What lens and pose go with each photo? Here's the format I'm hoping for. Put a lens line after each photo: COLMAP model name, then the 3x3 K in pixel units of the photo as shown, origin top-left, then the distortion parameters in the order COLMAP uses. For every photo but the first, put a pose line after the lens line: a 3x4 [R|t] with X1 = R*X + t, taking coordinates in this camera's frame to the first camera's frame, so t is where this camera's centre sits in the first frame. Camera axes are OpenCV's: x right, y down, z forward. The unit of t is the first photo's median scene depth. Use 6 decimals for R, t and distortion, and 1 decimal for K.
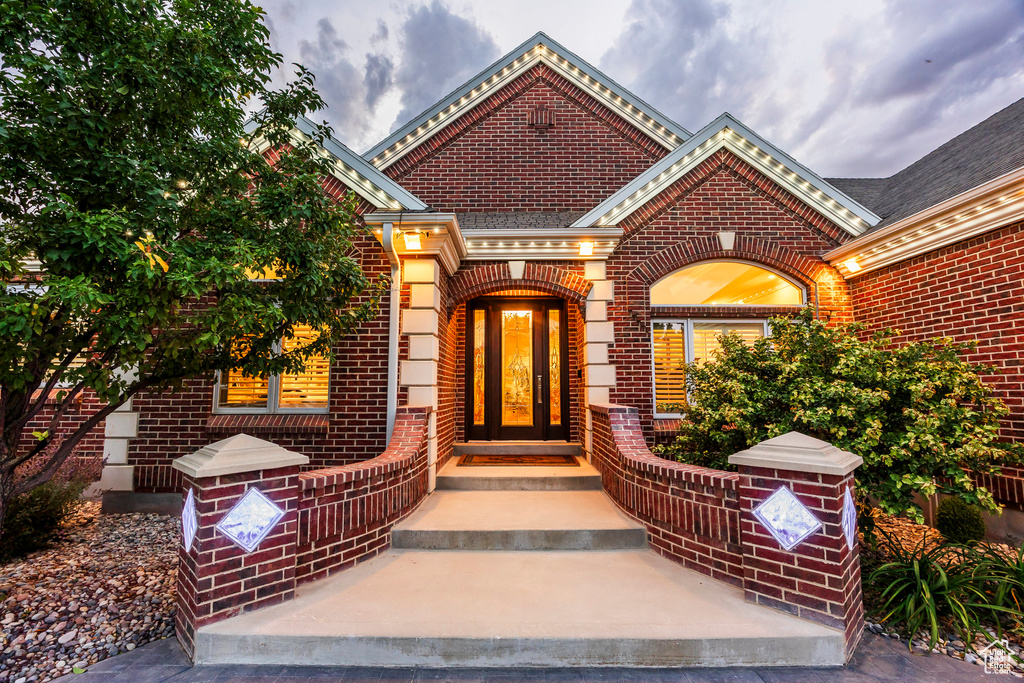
lens RADIAL K [[446.9, 0, 518.1], [0, 446.9, 343.0], [0, 0, 1]] dist [-0.016715, -0.000019]
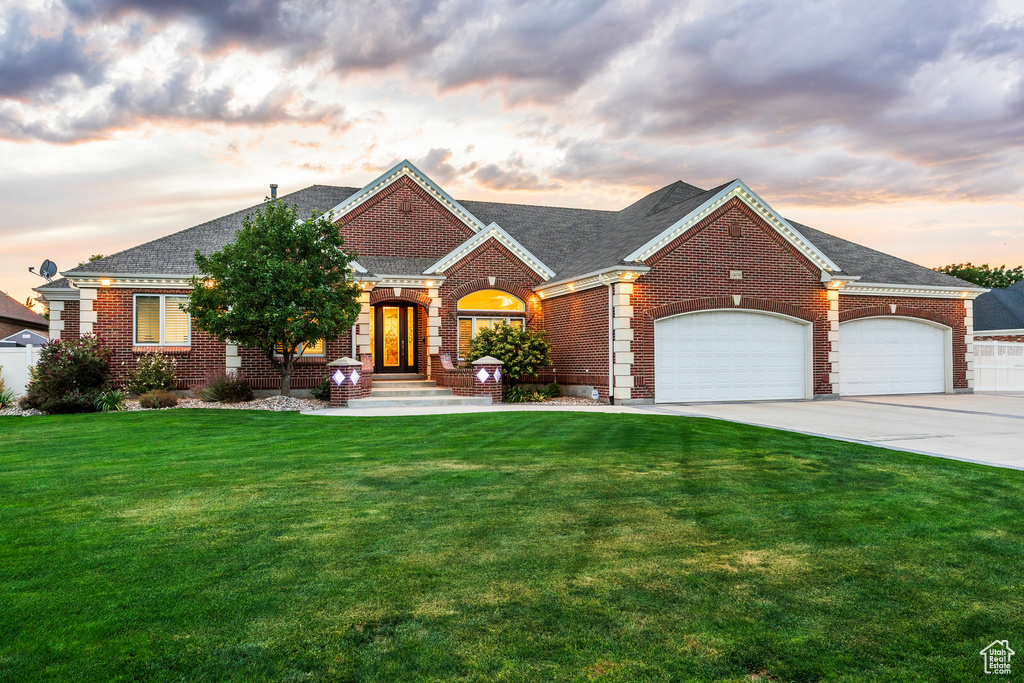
lens RADIAL K [[717.9, 0, 510.9], [0, 717.9, 352.3], [0, 0, 1]] dist [0.003834, -0.008282]
pose [[0.945299, 0.000493, 0.326206, -0.616916], [-0.029519, 0.996025, 0.084036, -0.182037], [-0.324868, -0.089068, 0.941556, -2.465855]]
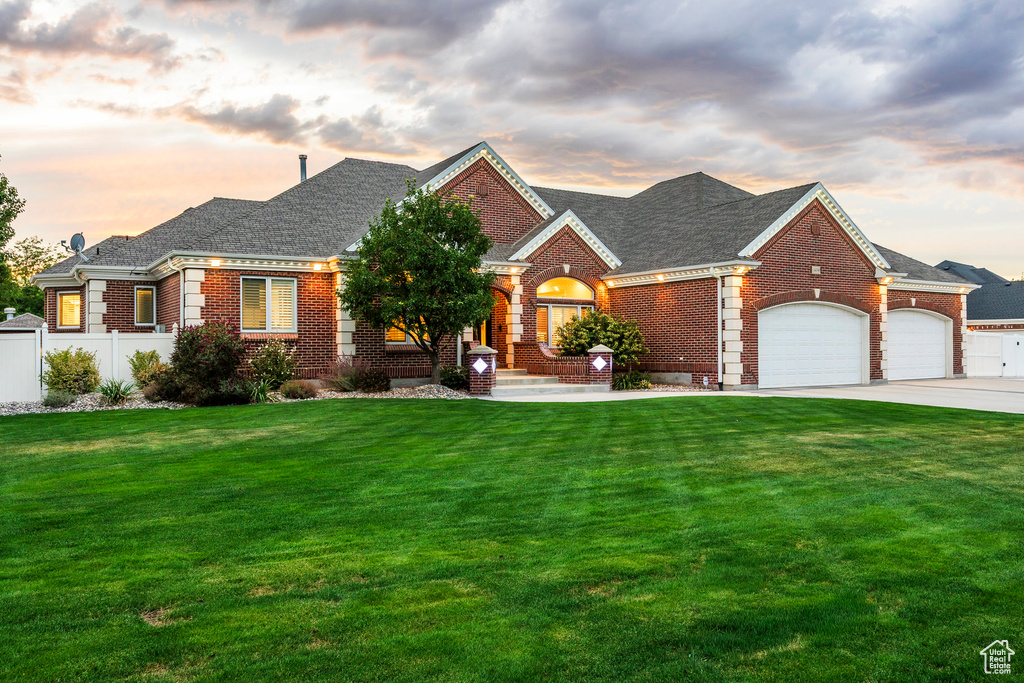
lens RADIAL K [[822.7, 0, 514.5], [0, 822.7, 342.9], [0, 0, 1]] dist [0.022138, -0.003741]
pose [[0.842752, 0.001068, 0.538301, -1.971768], [-0.052226, 0.995443, 0.079790, -0.178373], [-0.535763, -0.095356, 0.838967, -2.354669]]
